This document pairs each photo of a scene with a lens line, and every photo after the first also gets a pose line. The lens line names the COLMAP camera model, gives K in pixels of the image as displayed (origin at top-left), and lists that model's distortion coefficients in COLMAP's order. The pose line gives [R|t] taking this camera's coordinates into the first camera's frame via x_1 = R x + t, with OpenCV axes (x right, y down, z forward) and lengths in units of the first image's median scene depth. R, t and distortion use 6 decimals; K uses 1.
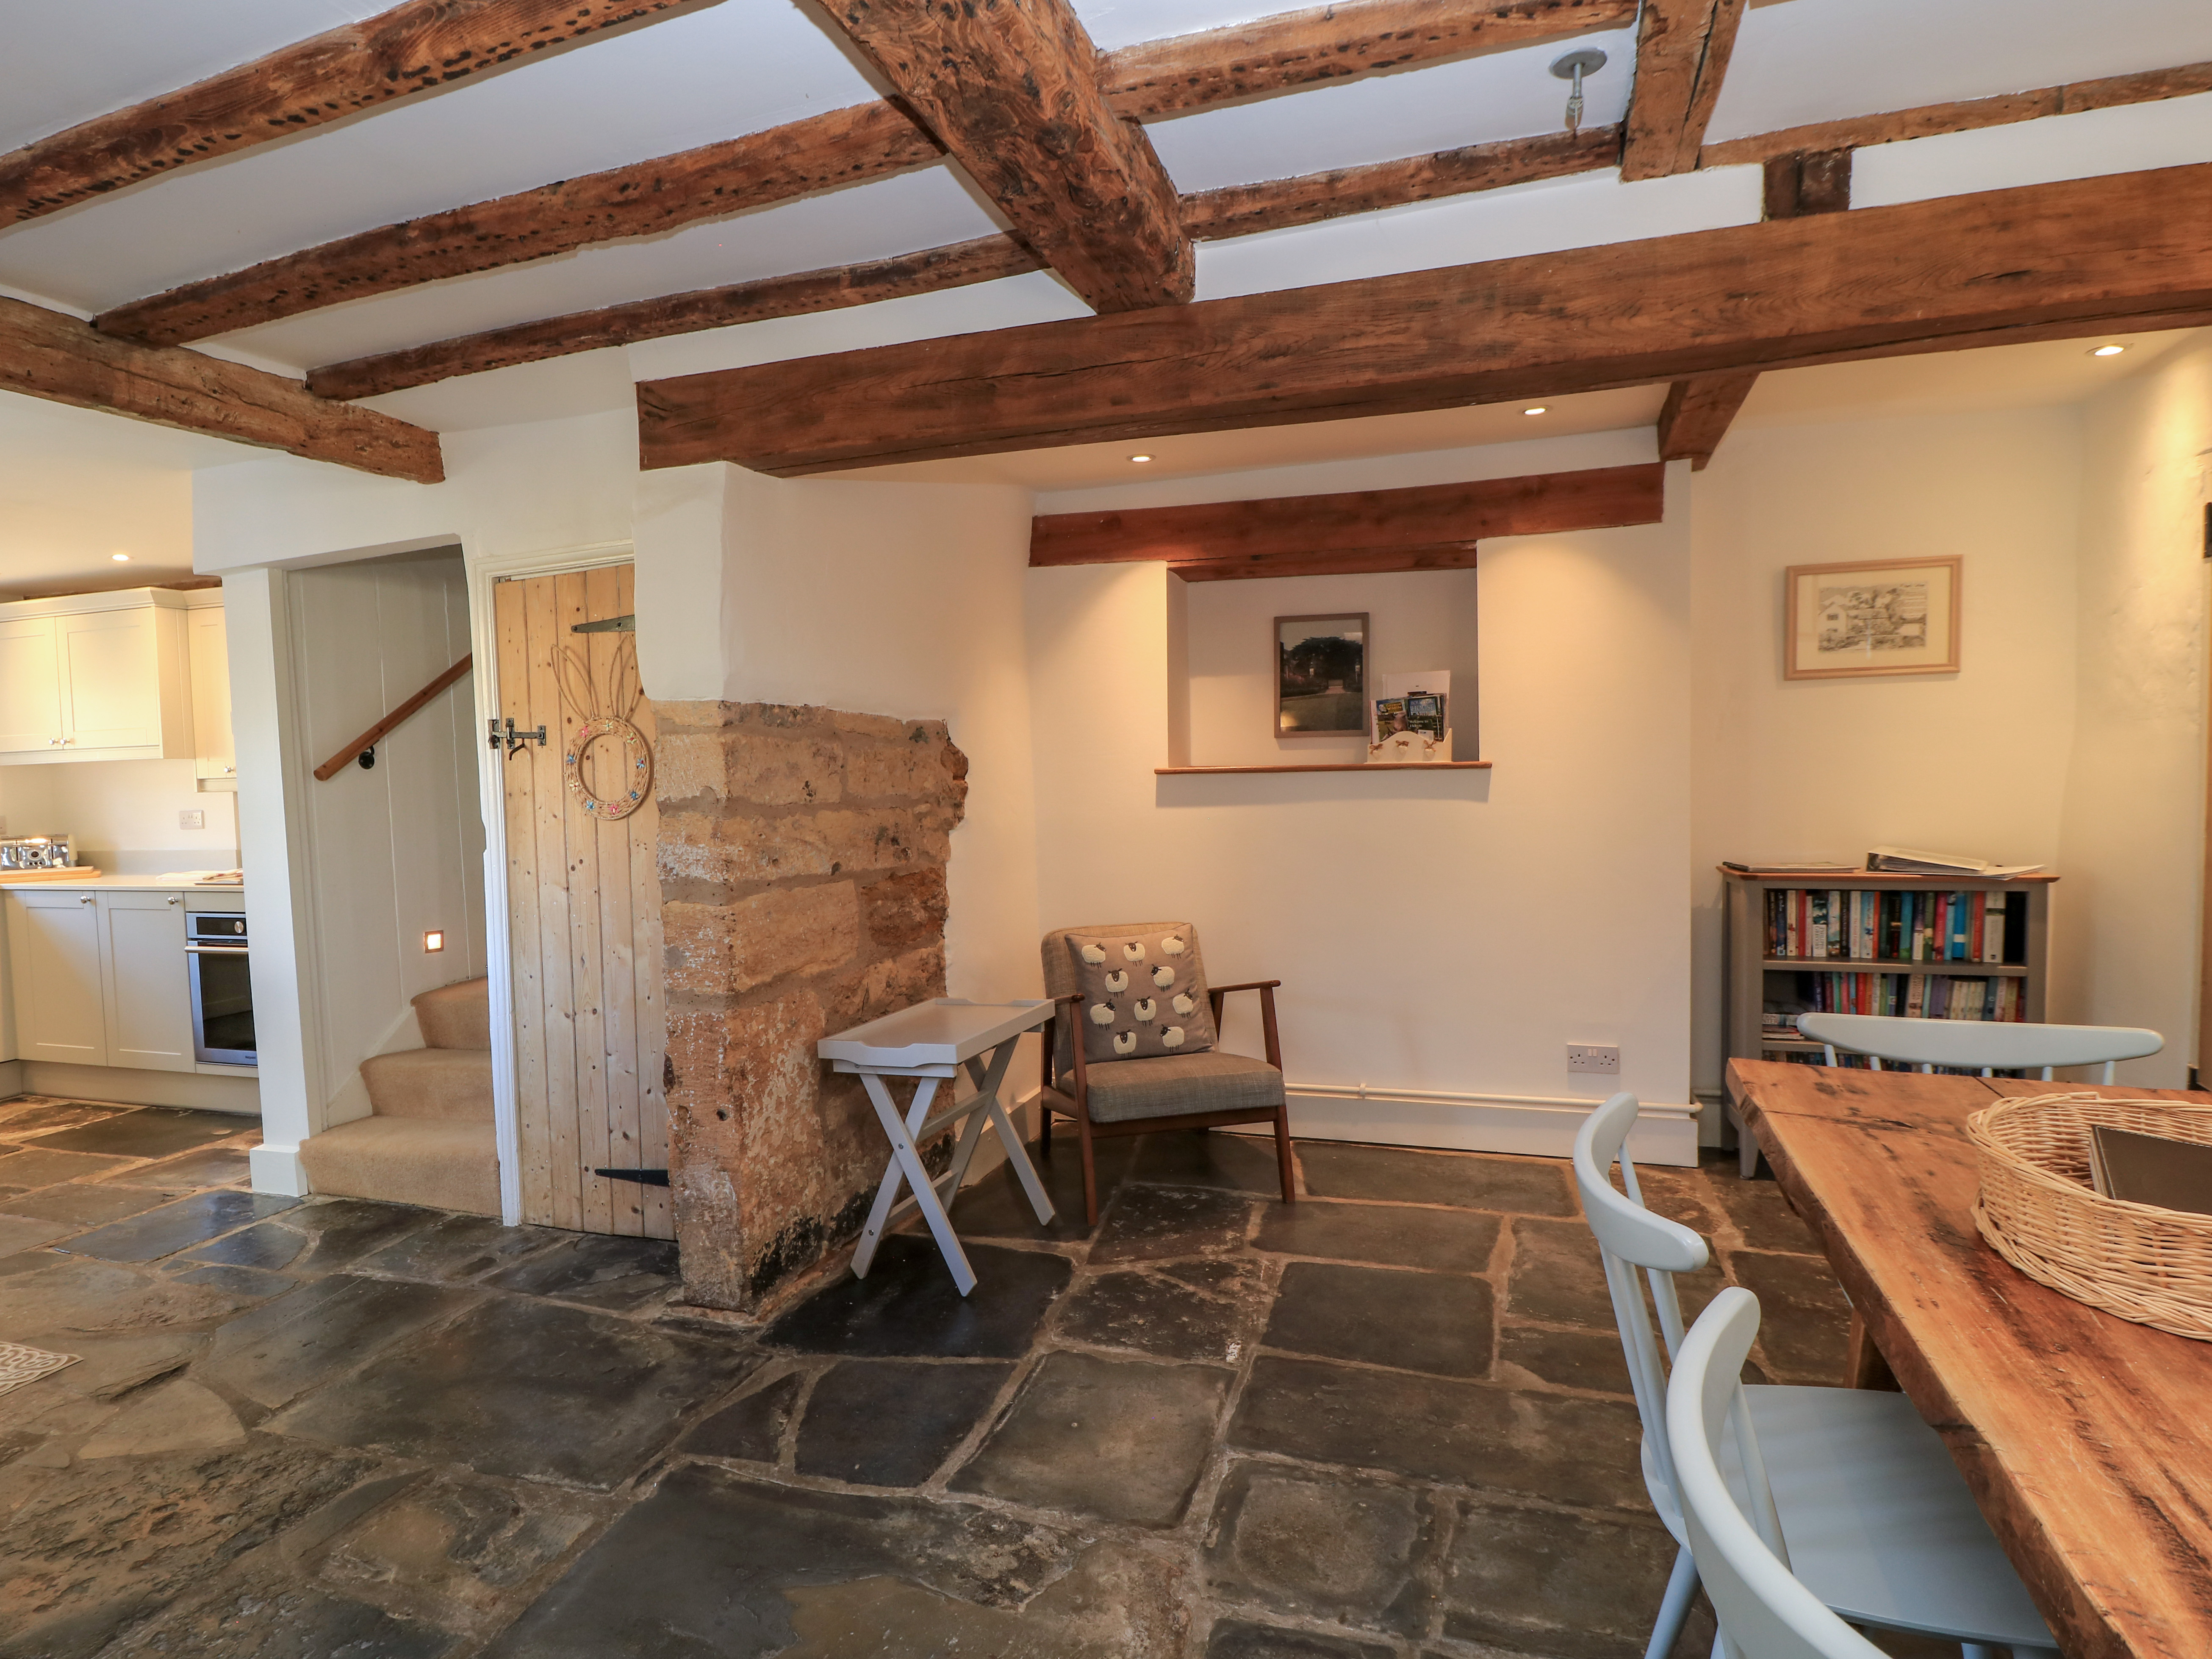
lens RADIAL K [[1164.1, 0, 1104.5], [0, 1164.1, 825.4], [0, 0, 1]] dist [0.005507, -0.017081]
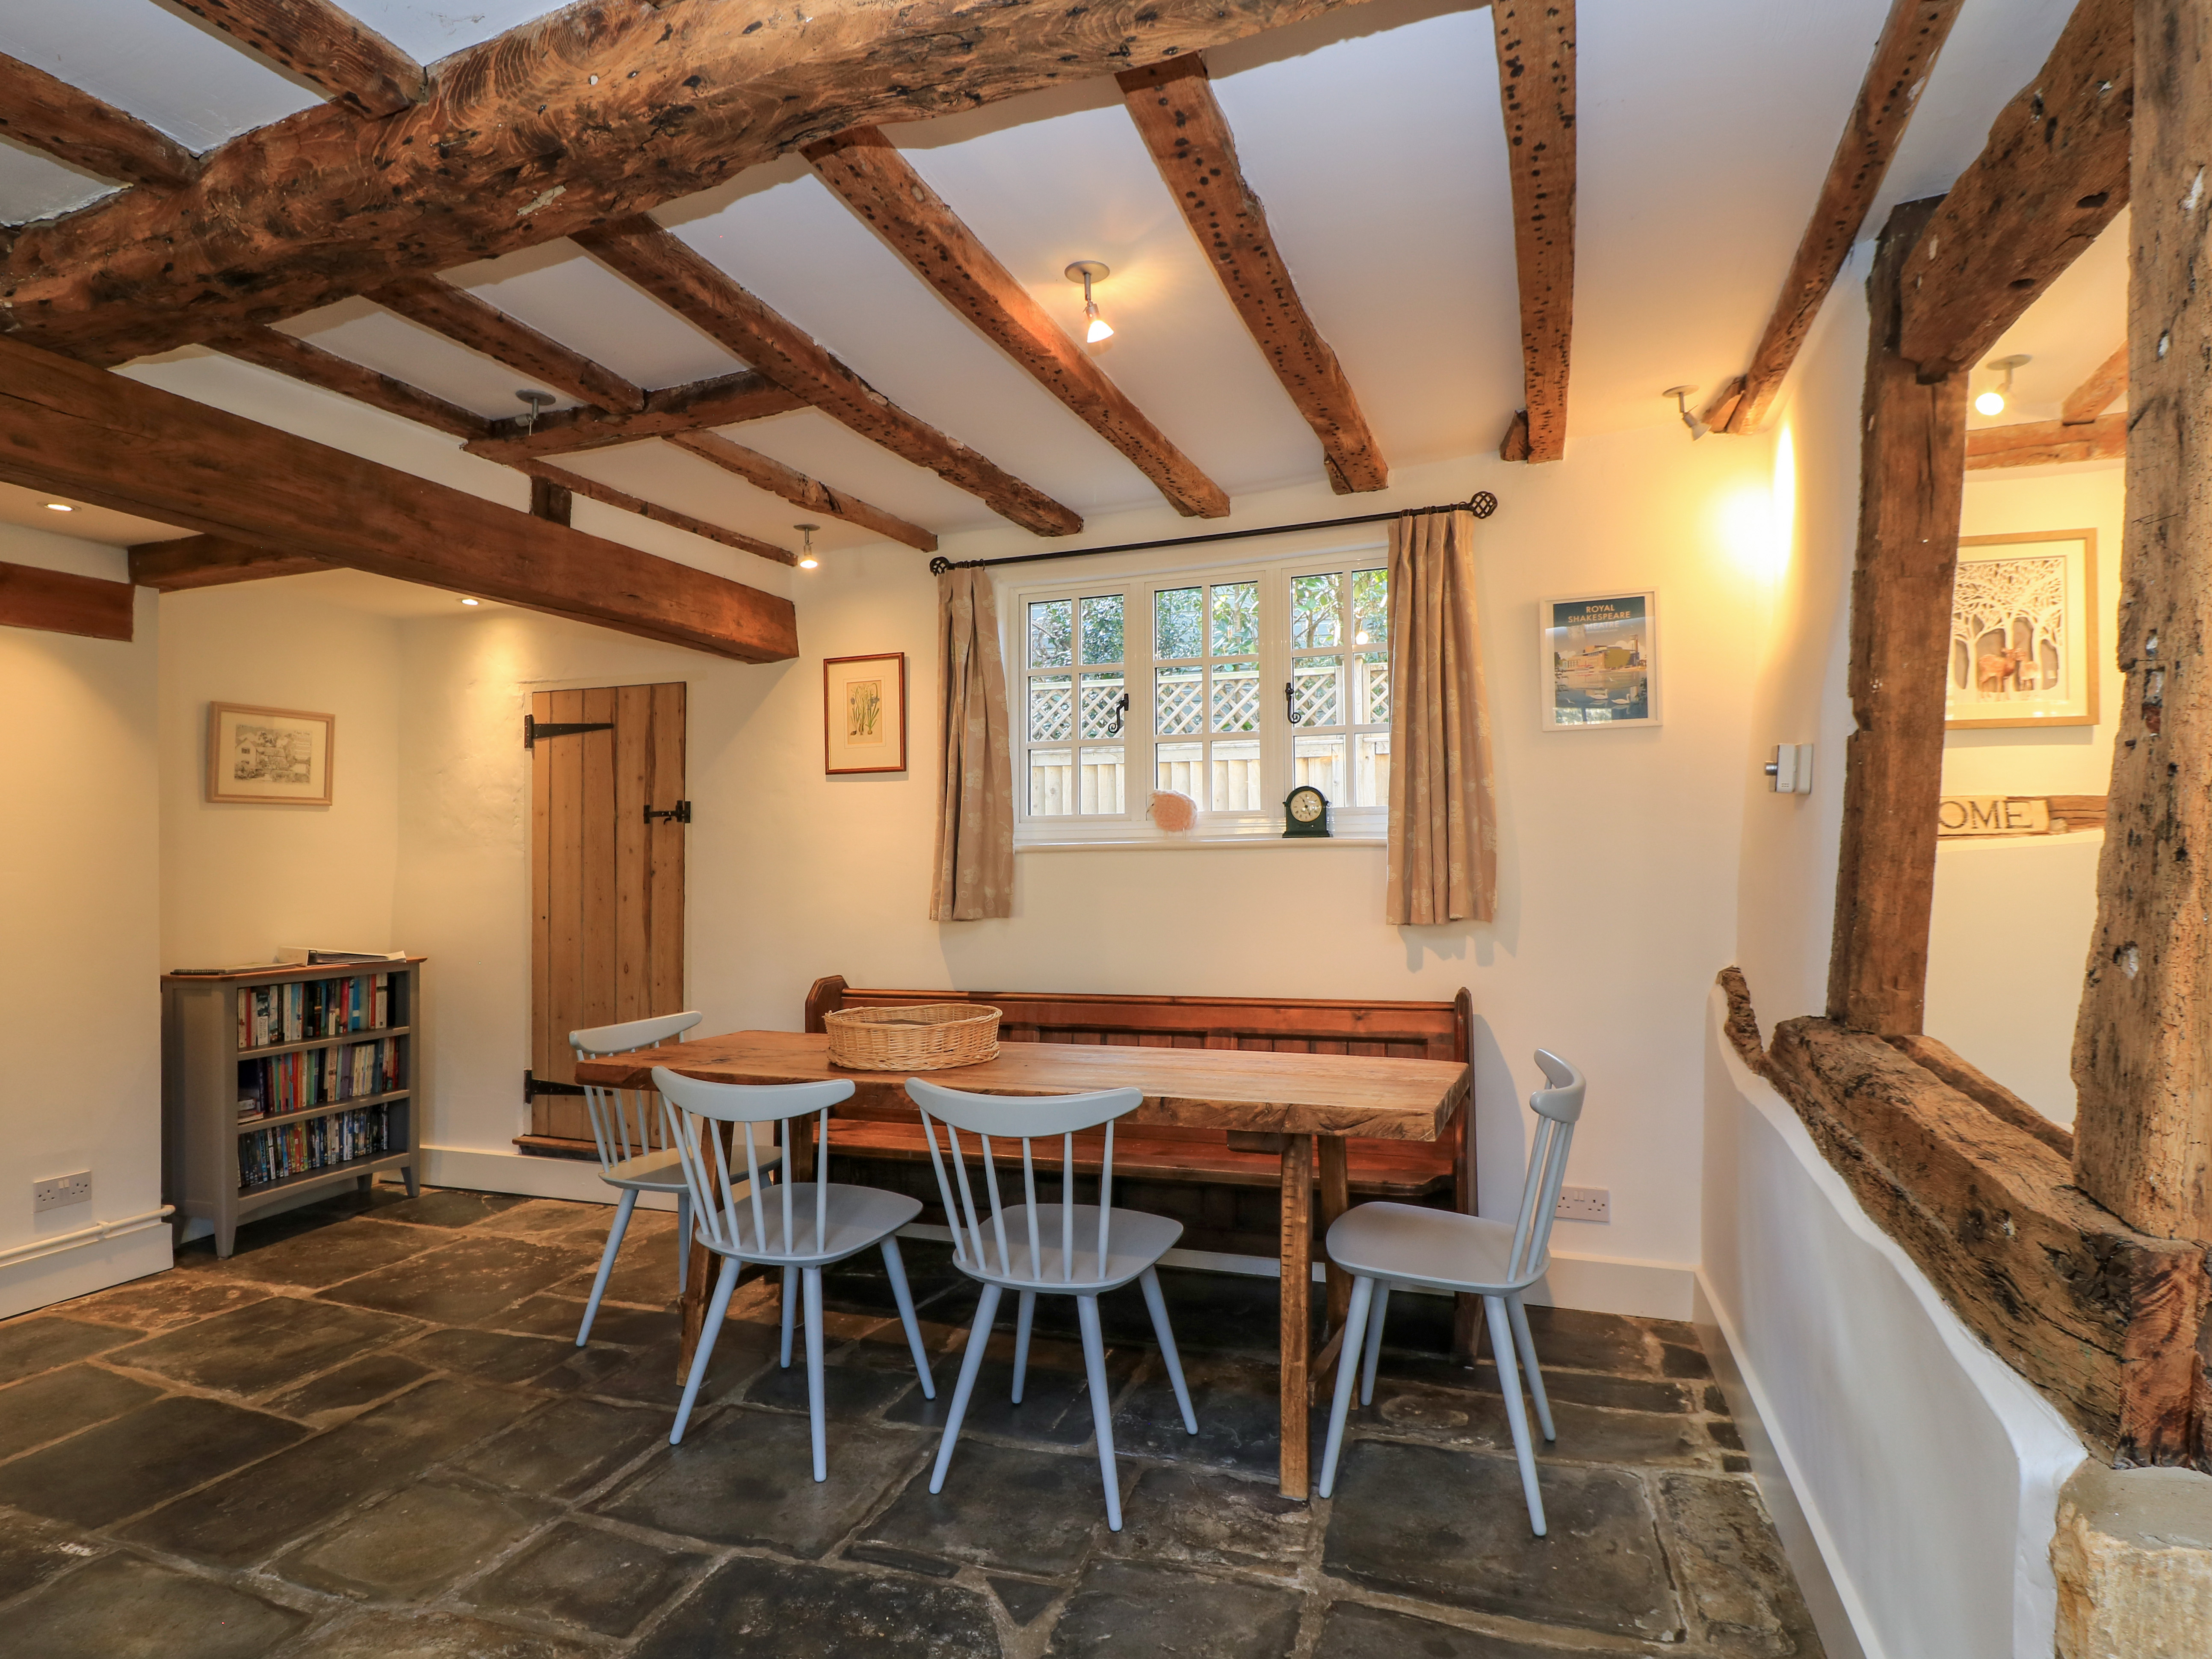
lens RADIAL K [[1163.1, 0, 1056.0], [0, 1163.1, 825.4], [0, 0, 1]] dist [0.004062, -0.016127]
pose [[0.070536, 0.048038, 0.996352, -0.492203], [0.061797, 0.996711, -0.052430, 0.005792], [-0.995593, 0.065269, 0.067336, 0.131453]]
